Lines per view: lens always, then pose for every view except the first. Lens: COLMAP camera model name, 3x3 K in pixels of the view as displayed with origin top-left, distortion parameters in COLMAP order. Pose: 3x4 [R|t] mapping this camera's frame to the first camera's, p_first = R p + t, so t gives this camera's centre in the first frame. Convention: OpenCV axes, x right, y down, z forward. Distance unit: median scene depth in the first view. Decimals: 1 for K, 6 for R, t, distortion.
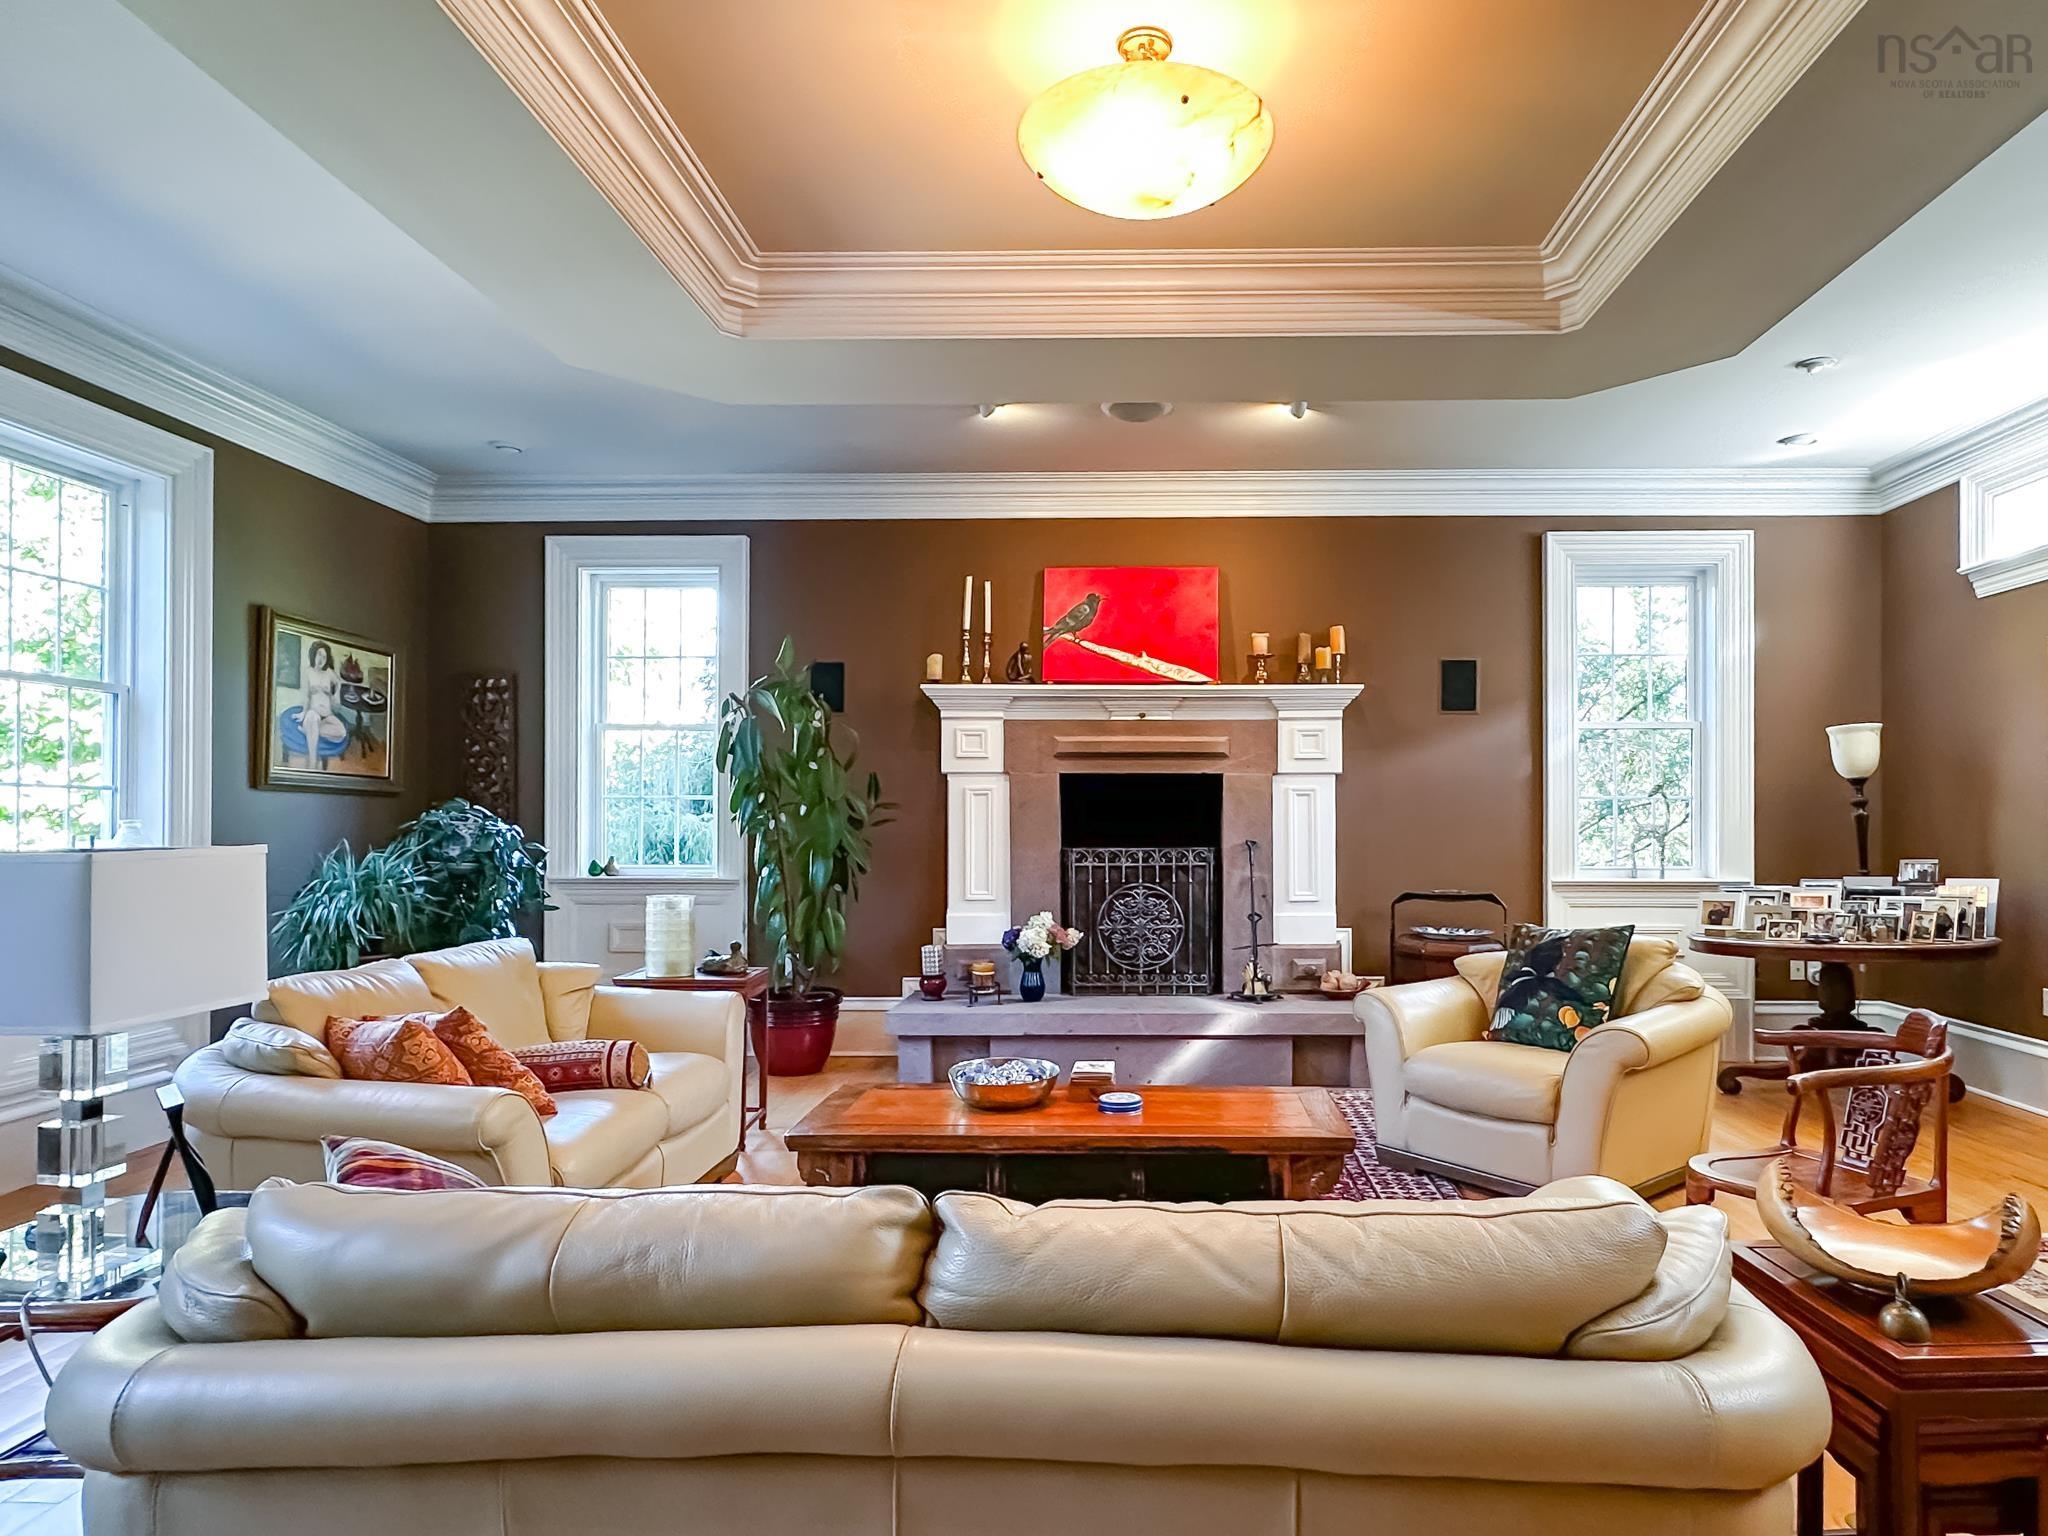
lens RADIAL K [[1204.5, 0, 1023.9], [0, 1204.5, 822.6], [0, 0, 1]] dist [-0.000647, -0.000903]
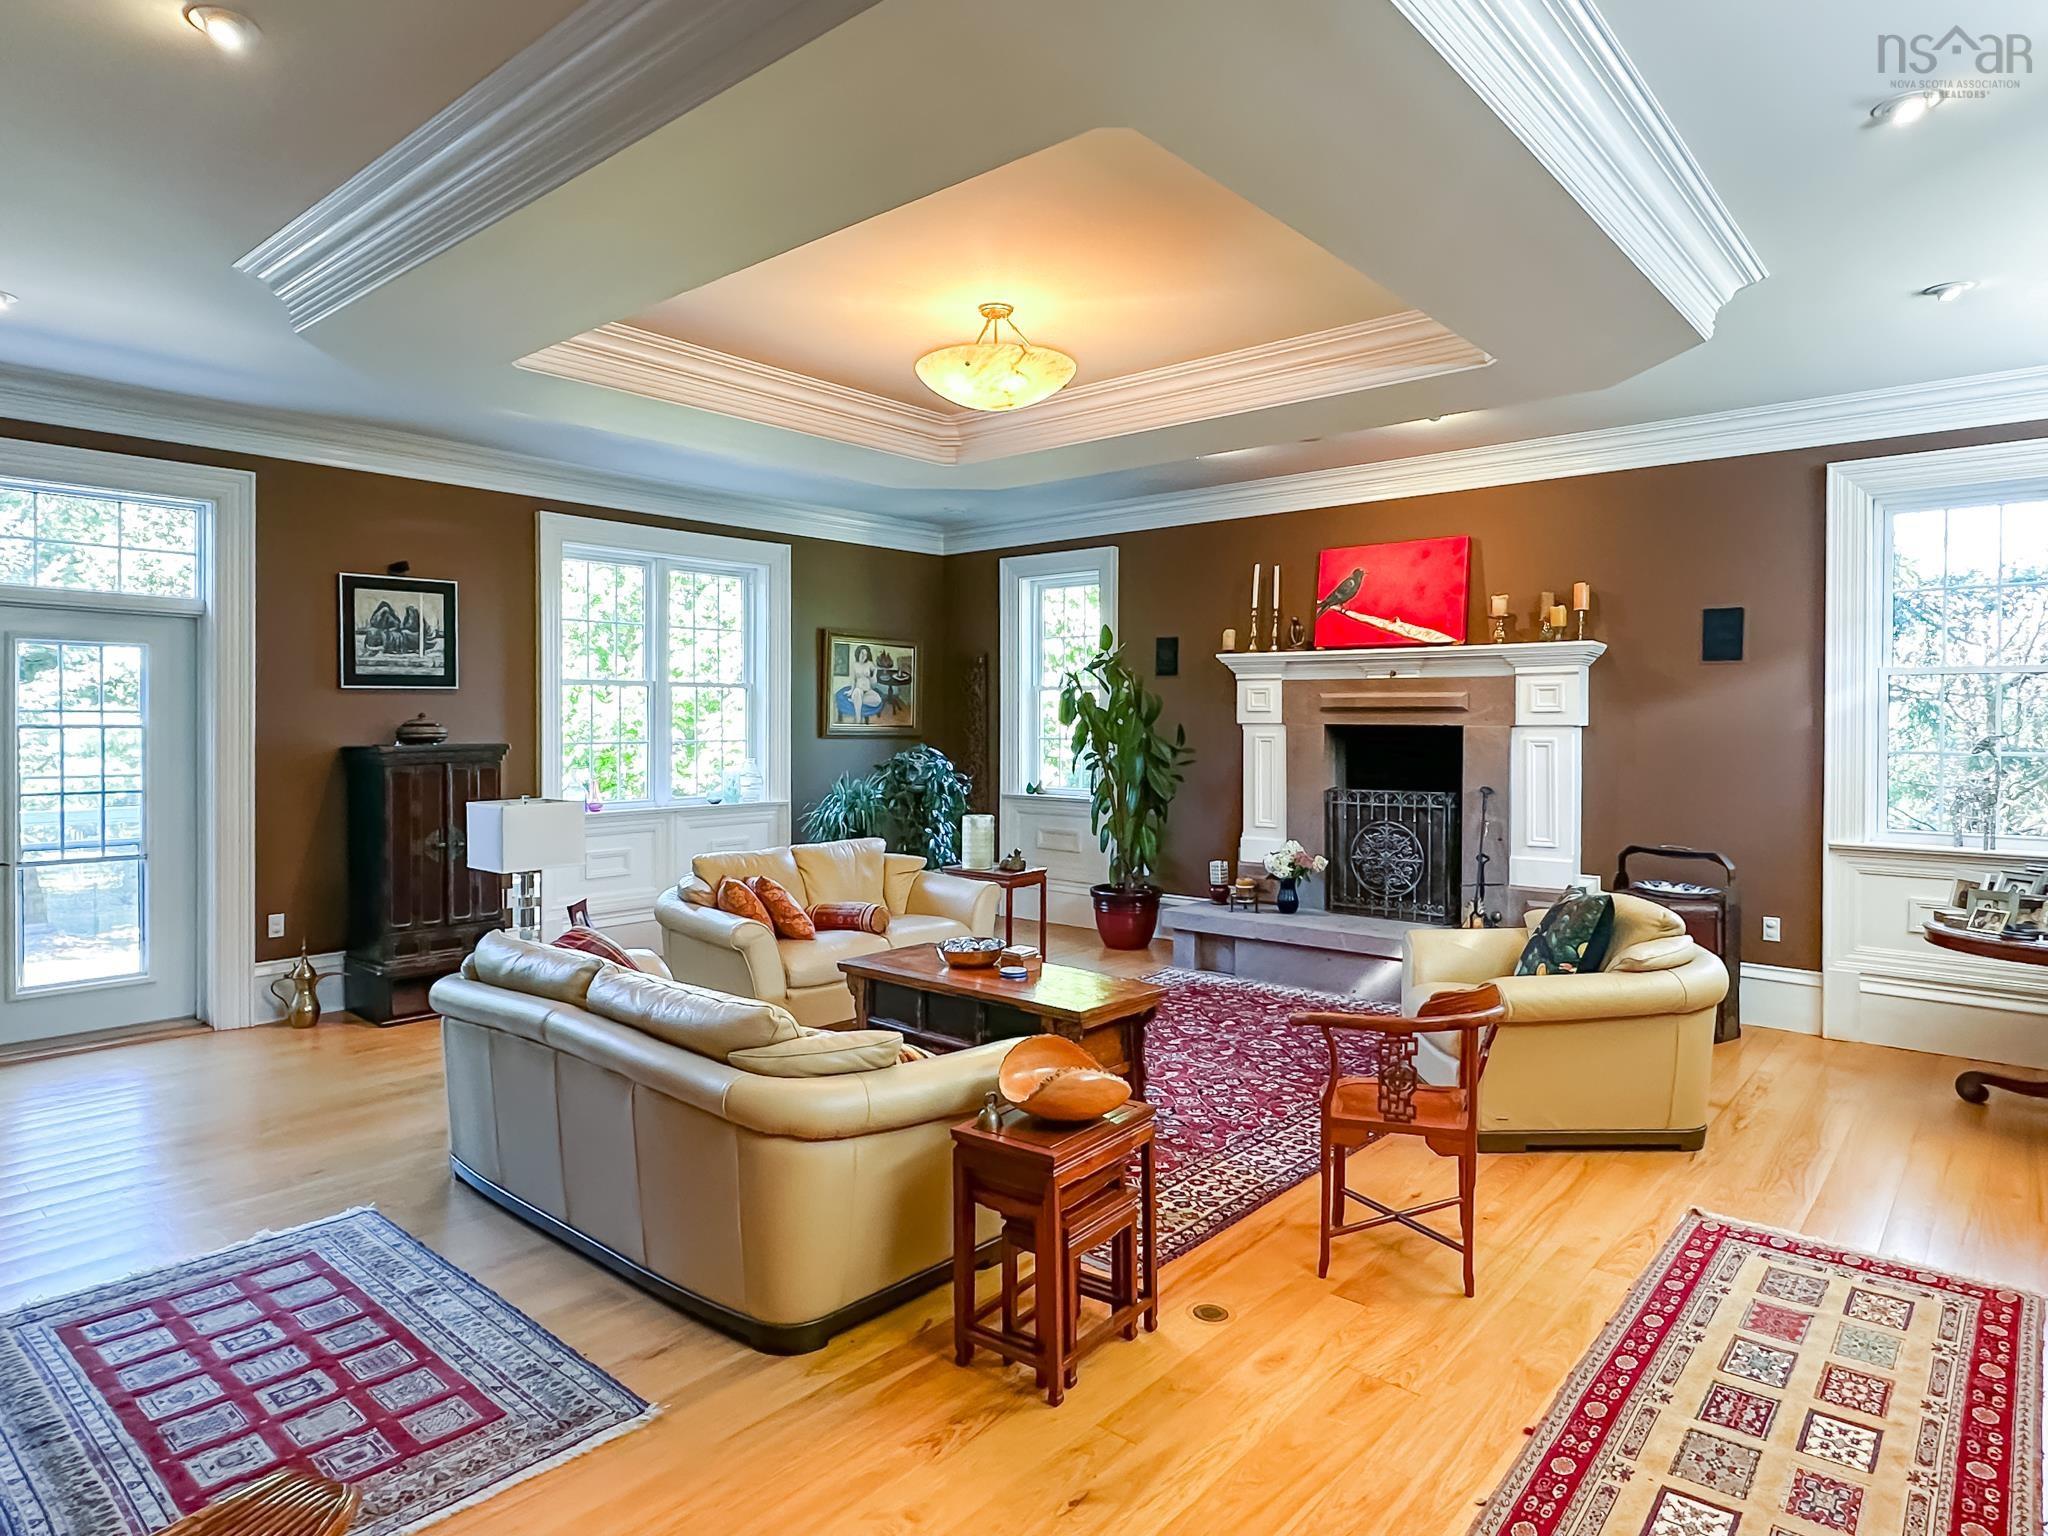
lens RADIAL K [[1196.7, 0, 1024.1], [0, 1196.7, 727.3], [0, 0, 1]] dist [0.001737, -0.000303]
pose [[0.772815, 0.006836, -0.634594, 0.550100], [0.003577, 0.999879, 0.015127, -0.057352], [0.634621, -0.013961, 0.772698, -0.099500]]
